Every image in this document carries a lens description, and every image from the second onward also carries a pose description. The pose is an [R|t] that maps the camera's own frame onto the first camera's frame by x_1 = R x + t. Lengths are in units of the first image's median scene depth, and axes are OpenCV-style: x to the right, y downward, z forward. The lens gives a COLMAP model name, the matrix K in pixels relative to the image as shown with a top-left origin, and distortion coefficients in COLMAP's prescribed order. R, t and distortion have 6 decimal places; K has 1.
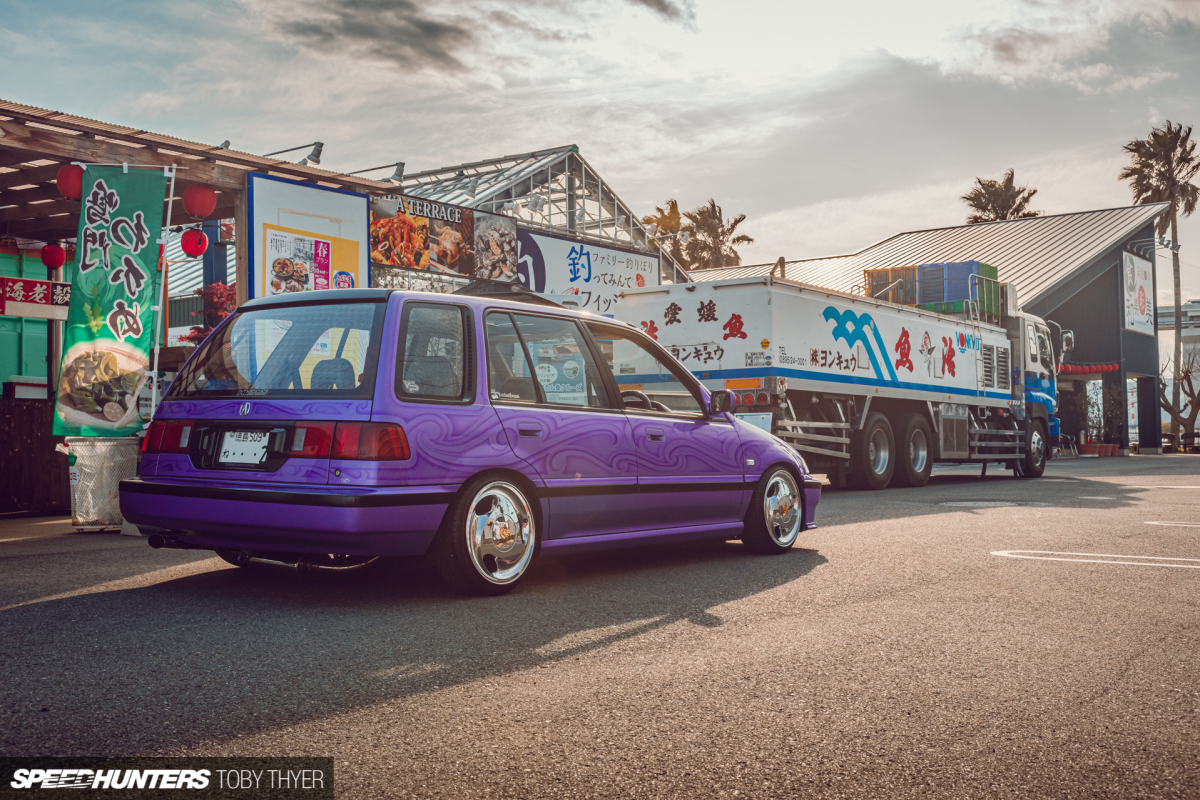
lens RADIAL K [[1303.6, 0, 600.3], [0, 1303.6, 403.1], [0, 0, 1]] dist [-0.009267, 0.000000]
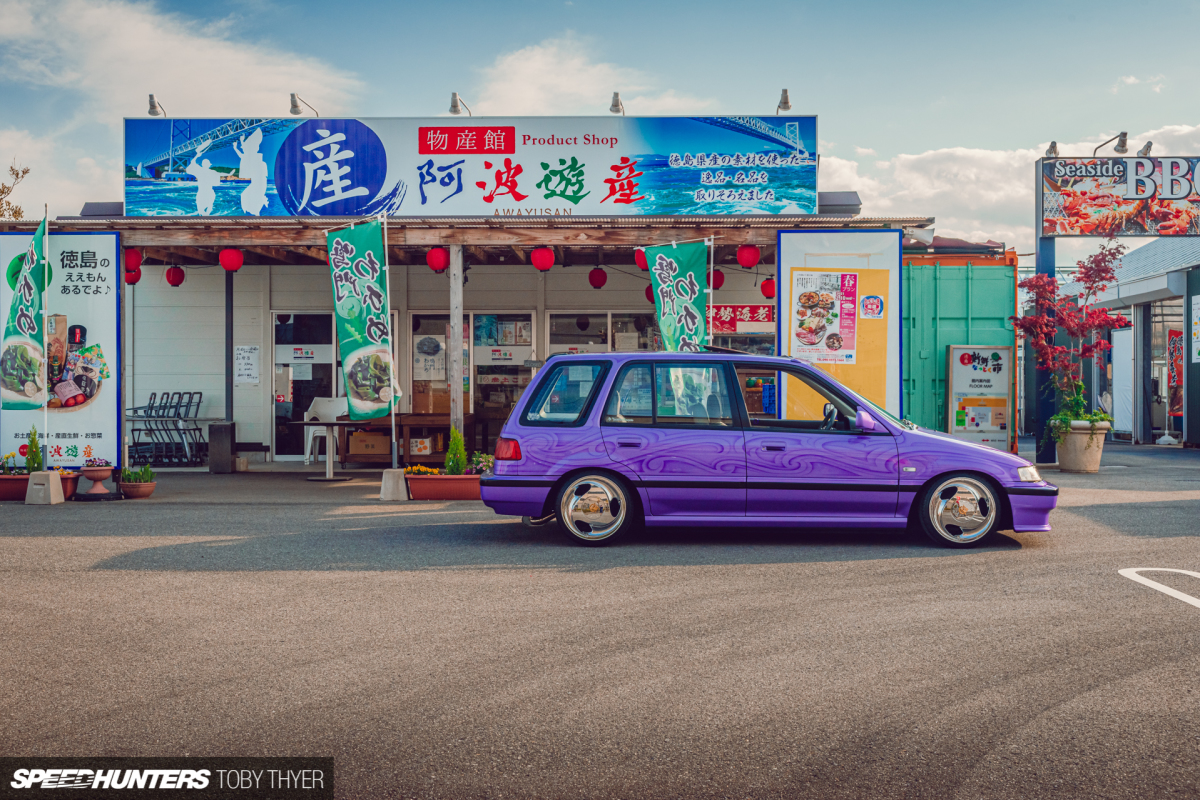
lens RADIAL K [[1550.1, 0, 600.0], [0, 1550.1, 398.0], [0, 0, 1]] dist [0.003322, 0.000000]
pose [[0.543416, 0.013660, -0.839352, 1.019779], [0.021793, 0.999301, 0.030373, -0.062013], [0.839181, -0.034797, 0.542738, -0.016929]]
